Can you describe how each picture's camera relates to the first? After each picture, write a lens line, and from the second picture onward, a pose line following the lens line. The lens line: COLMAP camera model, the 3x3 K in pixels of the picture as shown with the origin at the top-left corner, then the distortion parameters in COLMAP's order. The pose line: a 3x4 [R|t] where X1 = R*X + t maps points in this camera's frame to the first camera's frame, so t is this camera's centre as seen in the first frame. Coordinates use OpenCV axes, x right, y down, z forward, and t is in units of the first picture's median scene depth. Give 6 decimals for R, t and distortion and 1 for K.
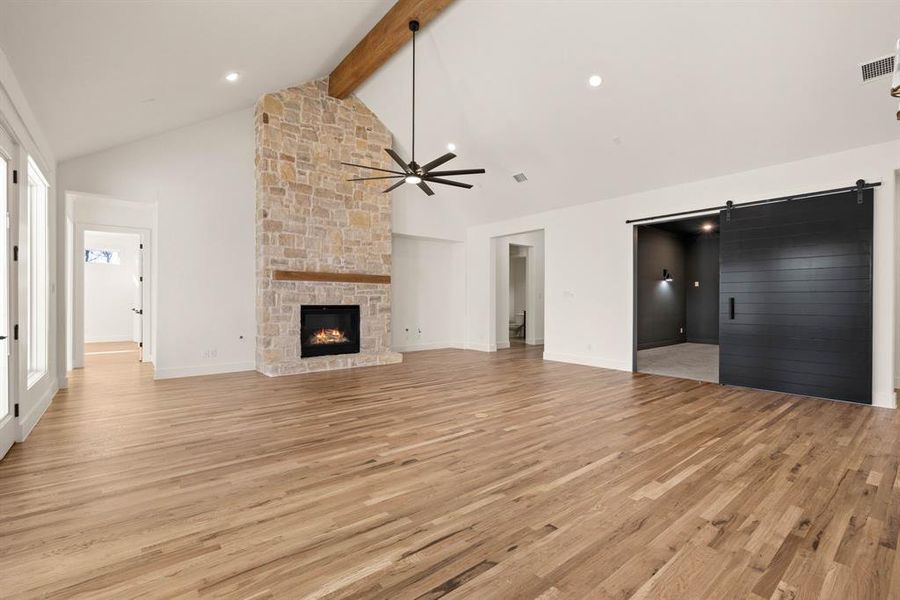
lens RADIAL K [[396.4, 0, 444.4], [0, 396.4, 302.7], [0, 0, 1]] dist [-0.000685, -0.000127]
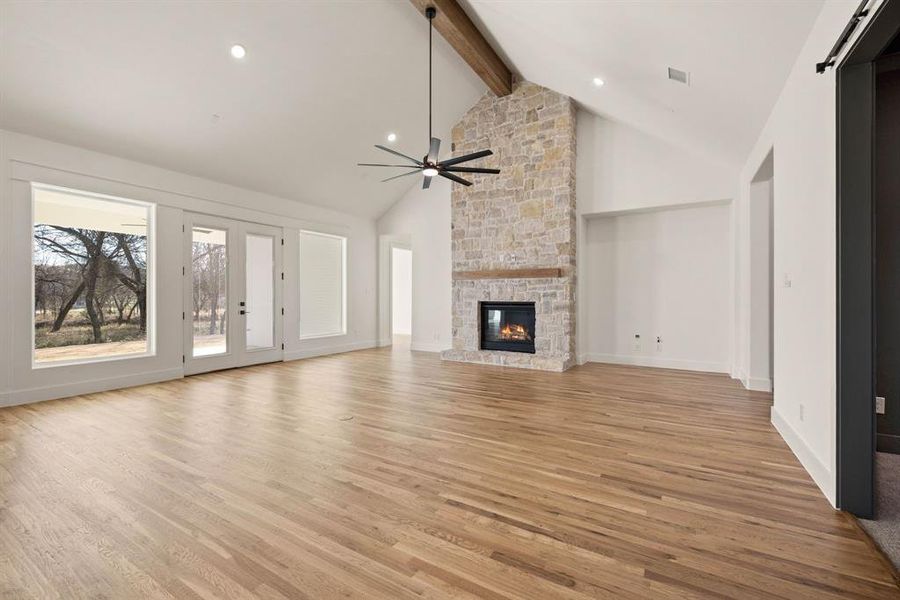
lens RADIAL K [[396.4, 0, 450.7], [0, 396.4, 297.3], [0, 0, 1]] dist [-0.000685, -0.000127]
pose [[0.334571, -0.001804, -0.942369, 0.623173], [-0.003359, 0.999990, -0.003107, -0.001430], [0.942365, 0.004205, 0.334561, 0.531791]]
